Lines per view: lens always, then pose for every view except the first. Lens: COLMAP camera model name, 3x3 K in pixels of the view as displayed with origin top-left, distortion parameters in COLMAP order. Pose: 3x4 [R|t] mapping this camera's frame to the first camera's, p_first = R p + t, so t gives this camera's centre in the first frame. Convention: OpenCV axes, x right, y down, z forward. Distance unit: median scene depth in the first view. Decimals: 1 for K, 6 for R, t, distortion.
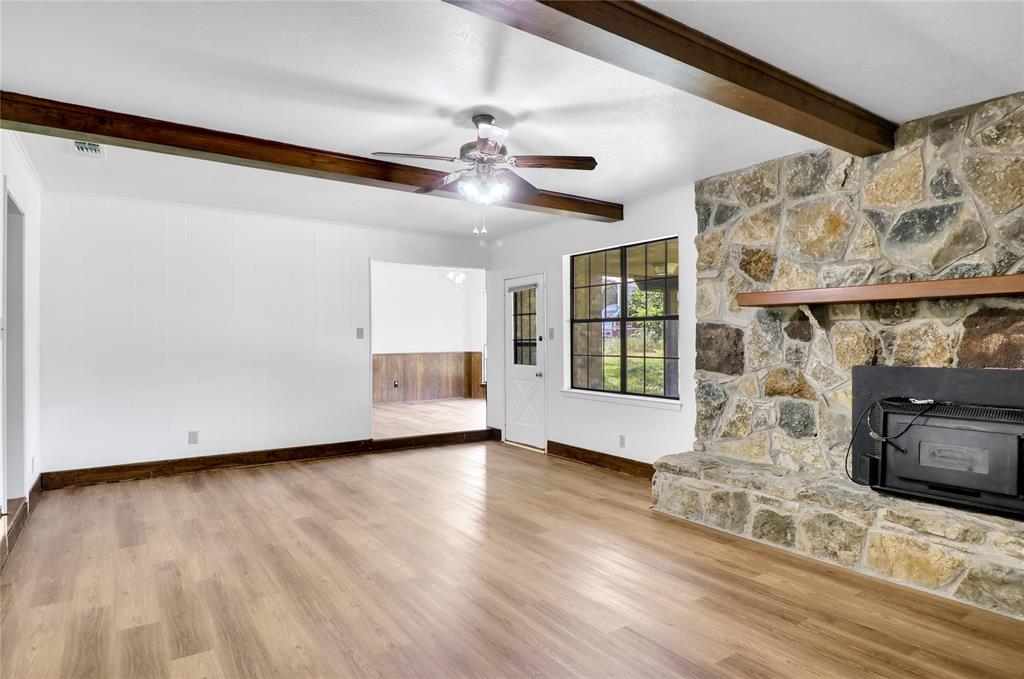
lens RADIAL K [[583.9, 0, 512.0], [0, 583.9, 339.5], [0, 0, 1]] dist [-0.000062, -0.000265]
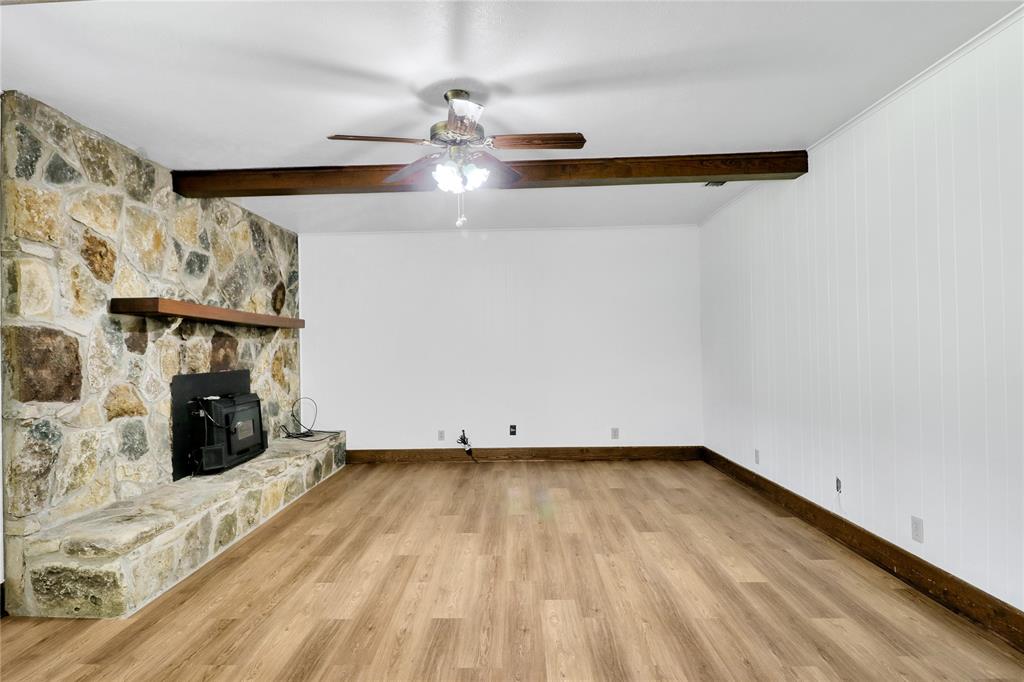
lens RADIAL K [[572.2, 0, 487.8], [0, 572.2, 344.9], [0, 0, 1]] dist [0.000026, -0.000292]
pose [[-0.795496, 0.020591, 0.605609, -0.526683], [0.016340, 0.999788, -0.012530, 0.009263], [-0.605739, -0.000072, -0.795664, 1.454234]]
